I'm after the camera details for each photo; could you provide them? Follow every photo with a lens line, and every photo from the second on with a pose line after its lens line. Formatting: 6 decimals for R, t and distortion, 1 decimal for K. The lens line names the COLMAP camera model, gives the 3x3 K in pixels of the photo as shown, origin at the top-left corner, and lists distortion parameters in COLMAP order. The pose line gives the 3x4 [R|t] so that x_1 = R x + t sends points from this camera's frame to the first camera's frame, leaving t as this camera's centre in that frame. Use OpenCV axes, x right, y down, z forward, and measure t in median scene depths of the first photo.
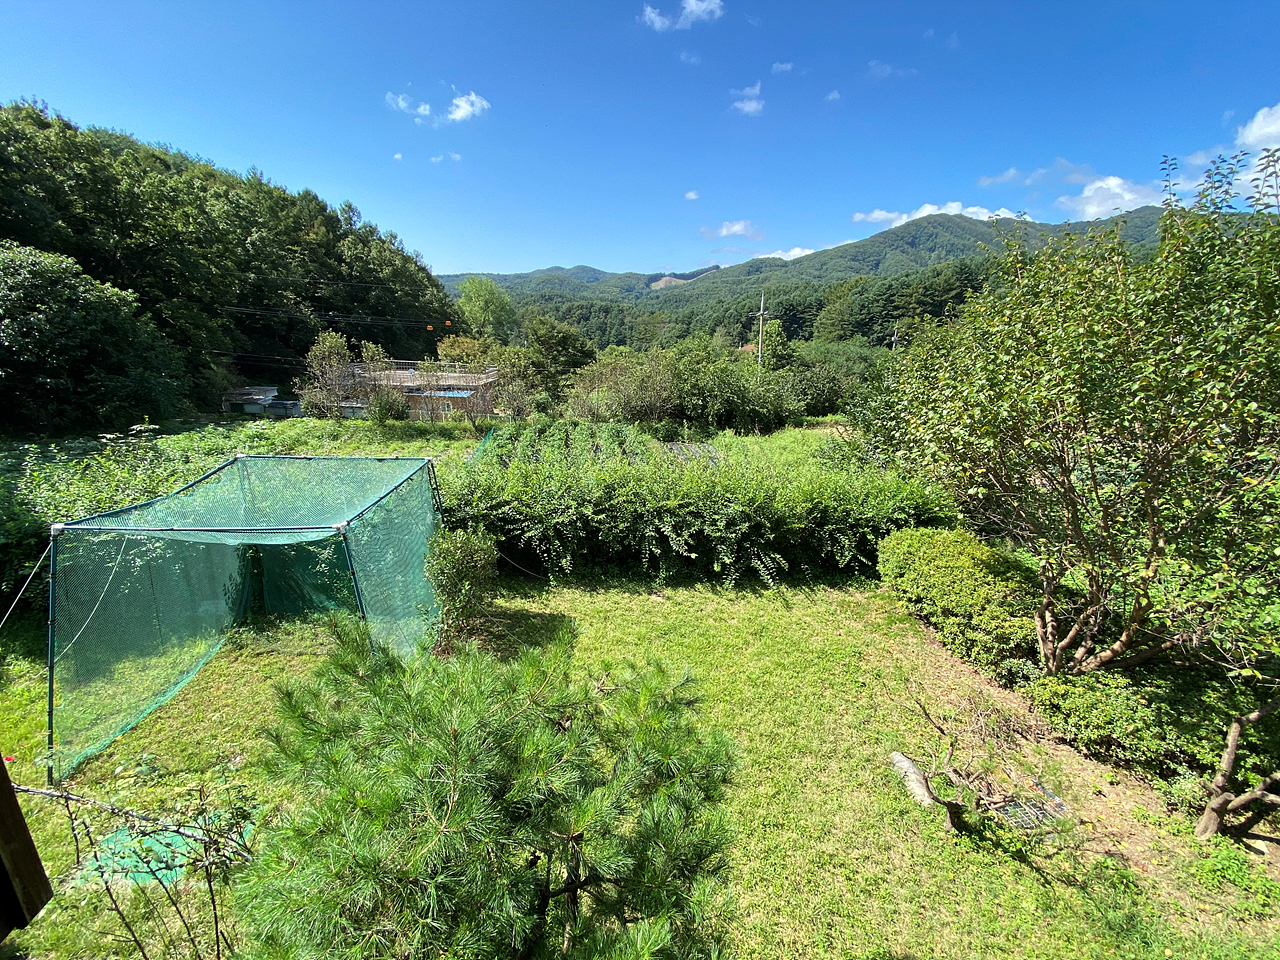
lens RADIAL K [[563.1, 0, 669.1], [0, 563.1, 475.9], [0, 0, 1]] dist [-0.000459, -0.009412]
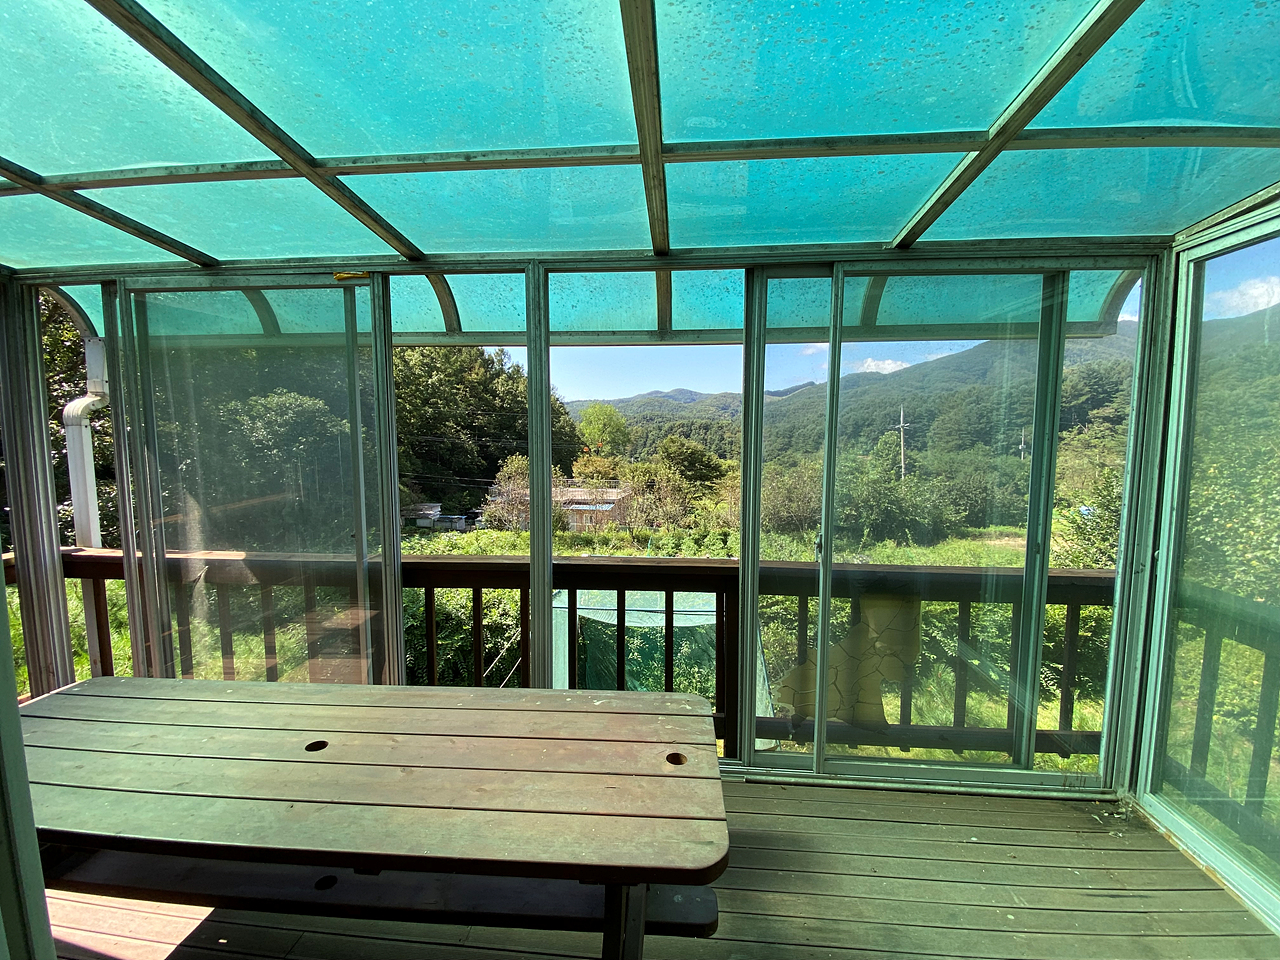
lens RADIAL K [[563.1, 0, 633.4], [0, 563.1, 475.4], [0, 0, 1]] dist [-0.000459, -0.009412]
pose [[0.983323, -0.019222, -0.180850, -0.094337], [-0.017034, 0.980294, -0.196808, 0.005327], [0.181069, 0.196607, 0.963618, -0.039483]]
